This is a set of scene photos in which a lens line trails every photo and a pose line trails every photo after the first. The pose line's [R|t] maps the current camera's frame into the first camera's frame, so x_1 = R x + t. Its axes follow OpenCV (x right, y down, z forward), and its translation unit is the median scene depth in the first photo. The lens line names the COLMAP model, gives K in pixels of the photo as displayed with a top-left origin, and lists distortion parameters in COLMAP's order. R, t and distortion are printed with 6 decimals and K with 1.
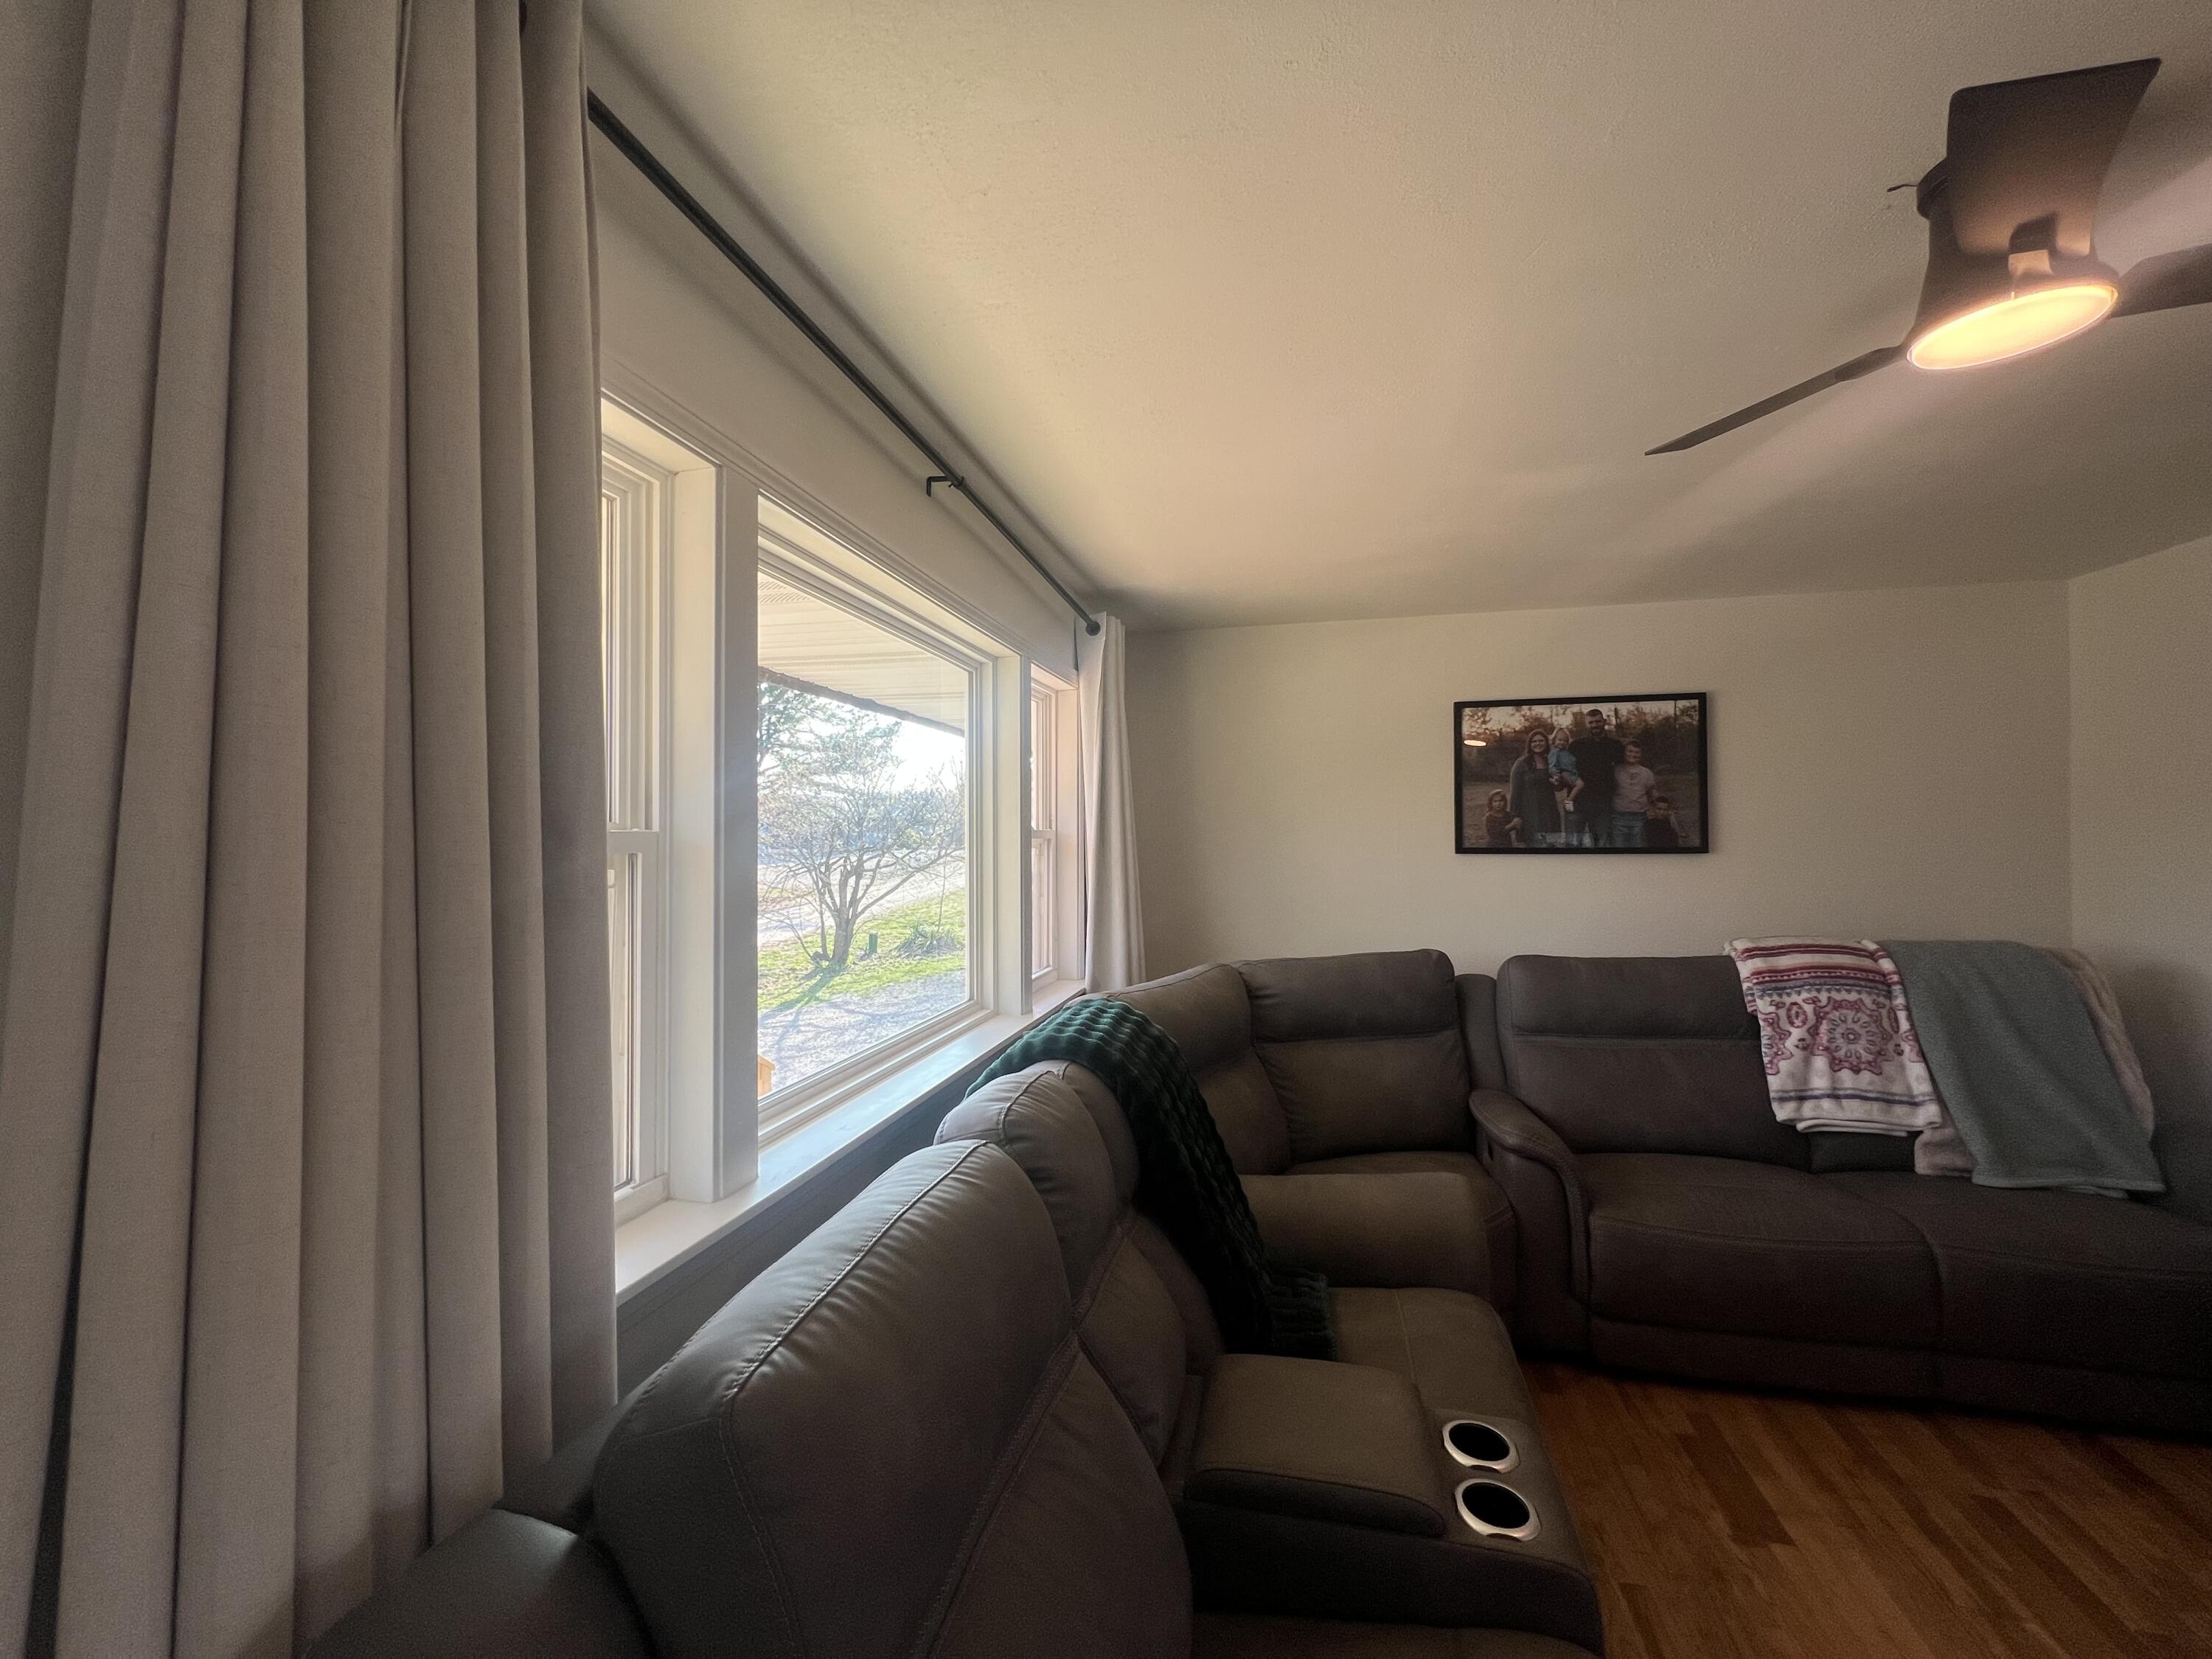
lens RADIAL K [[889.8, 0, 1110.9], [0, 889.8, 830.6], [0, 0, 1]] dist [-0.002356, 0.000705]
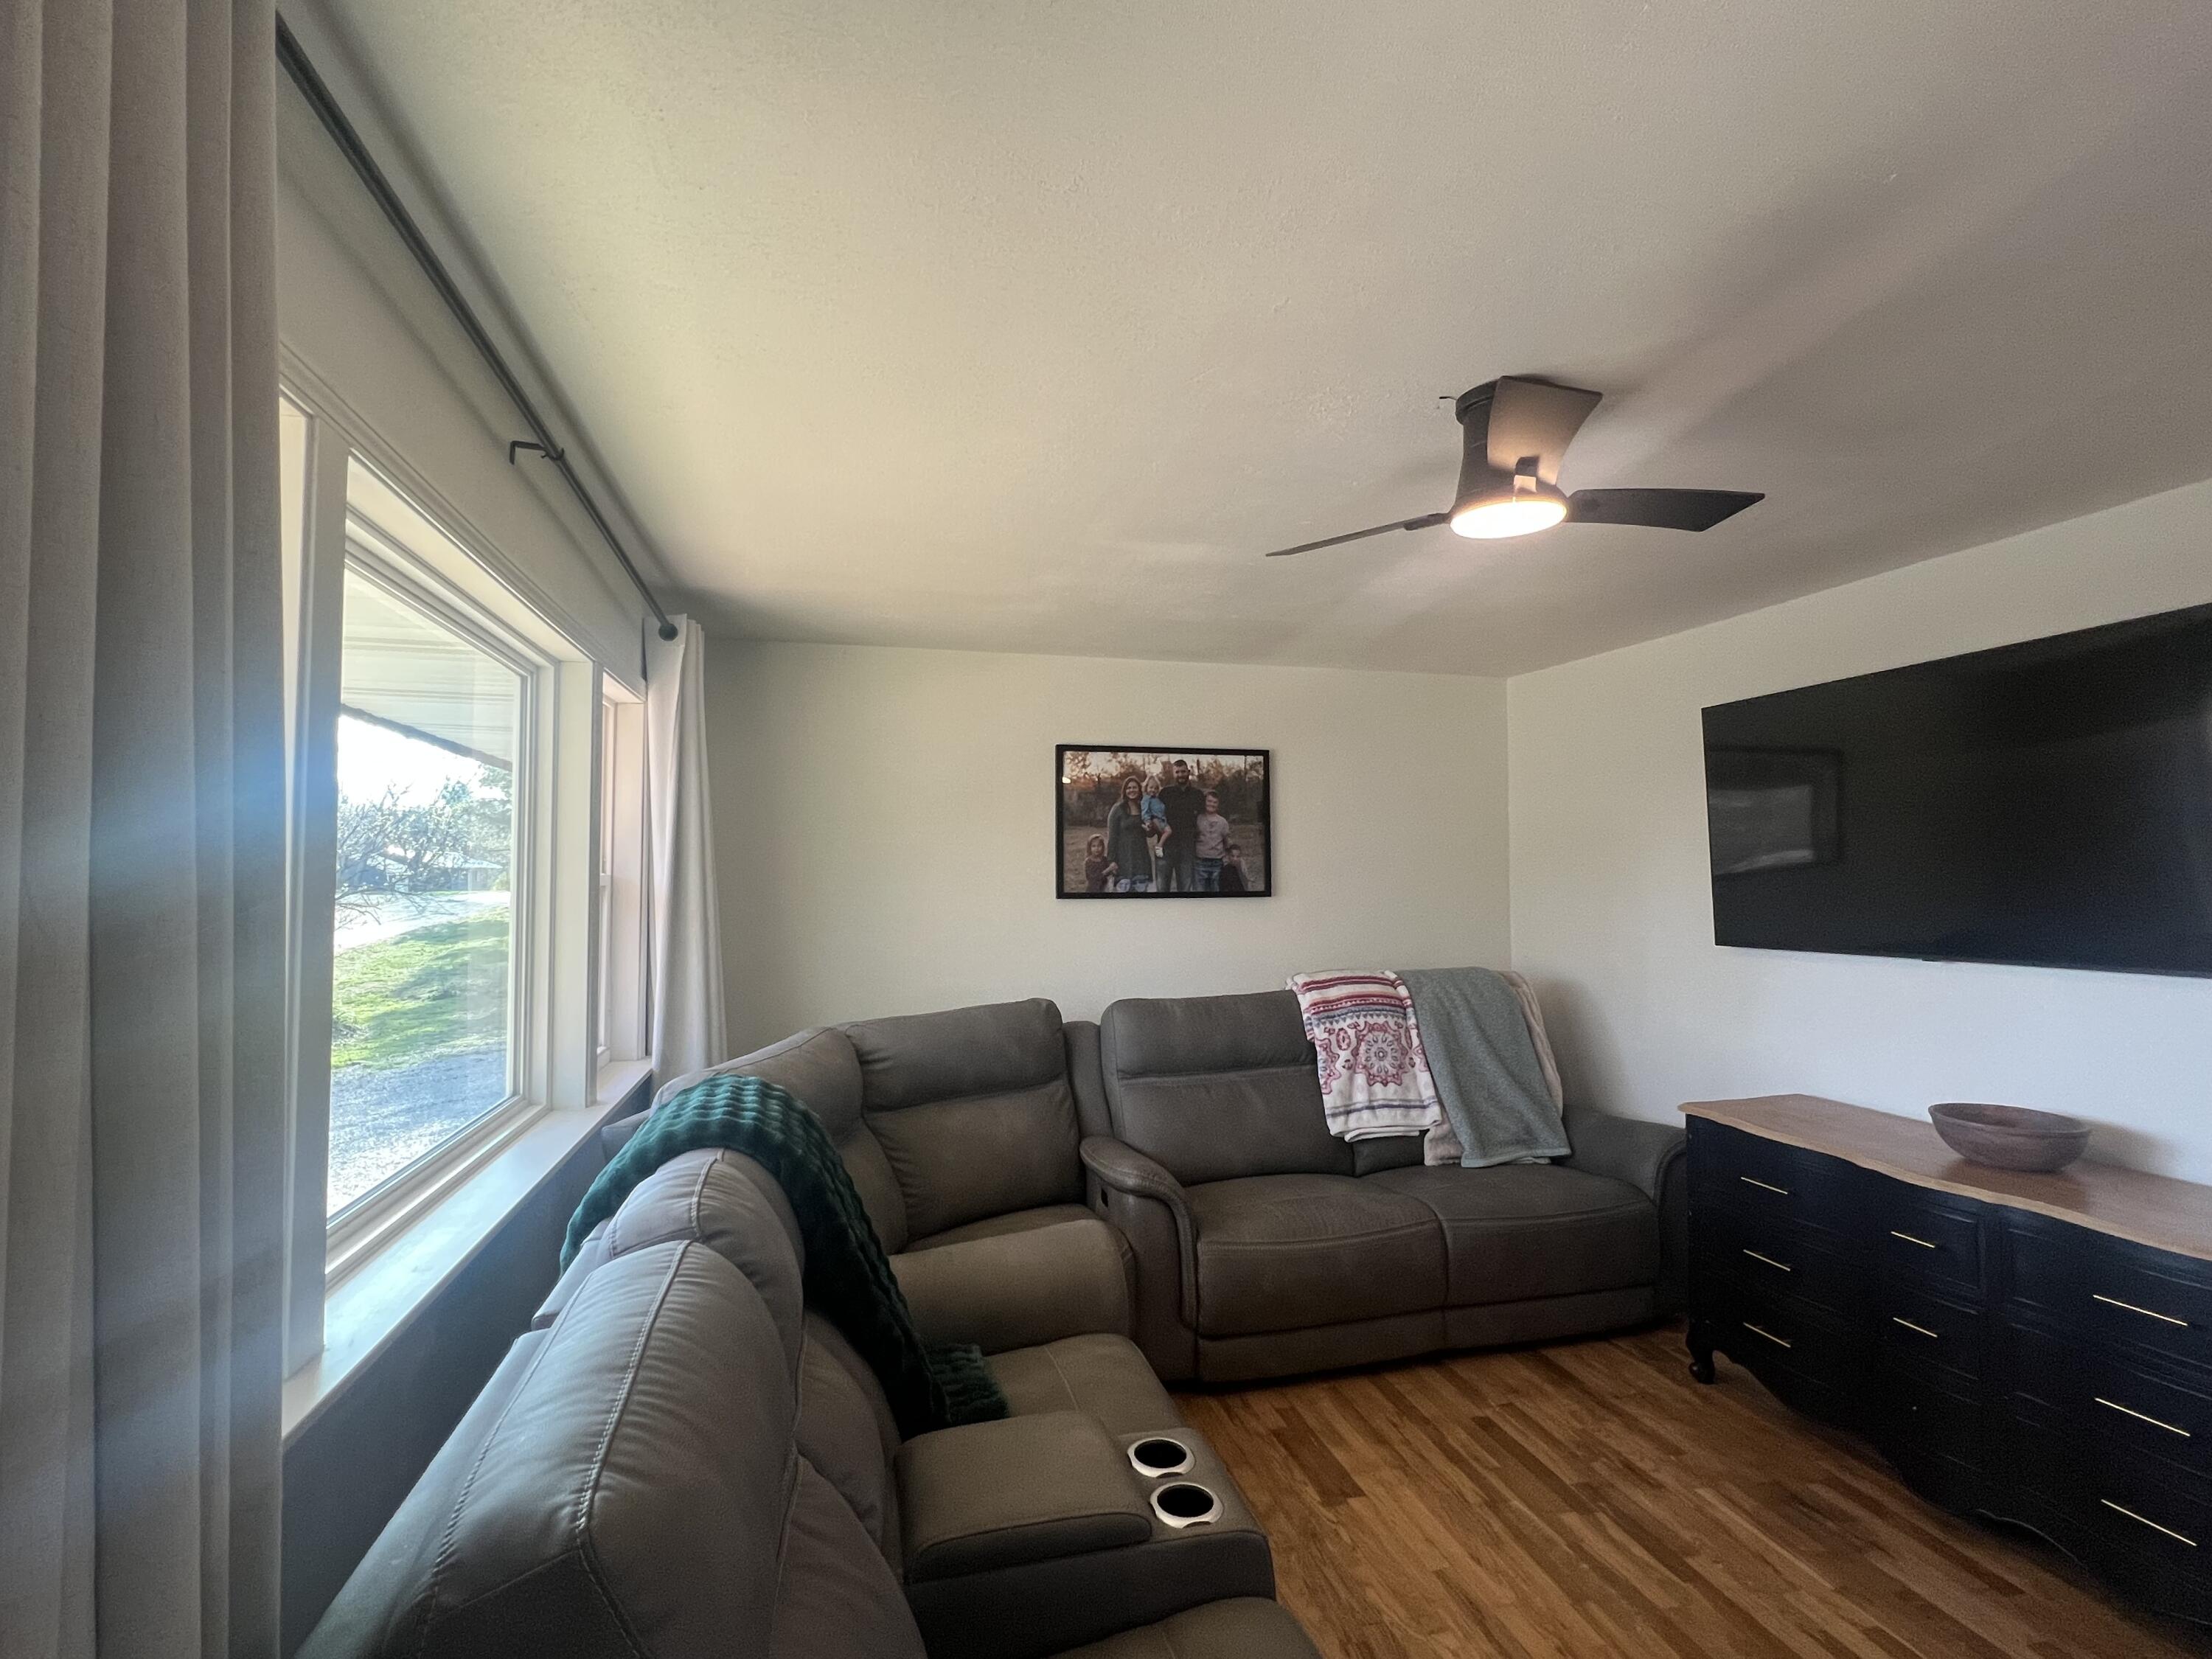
lens RADIAL K [[1041.8, 0, 1106.0], [0, 1041.8, 829.5], [0, 0, 1]] dist [-0.000864, -0.000600]
pose [[0.888385, 0.021565, 0.458592, -0.123818], [-0.005053, 0.999295, -0.037203, -0.011021], [-0.459070, 0.030733, 0.887868, -0.059002]]
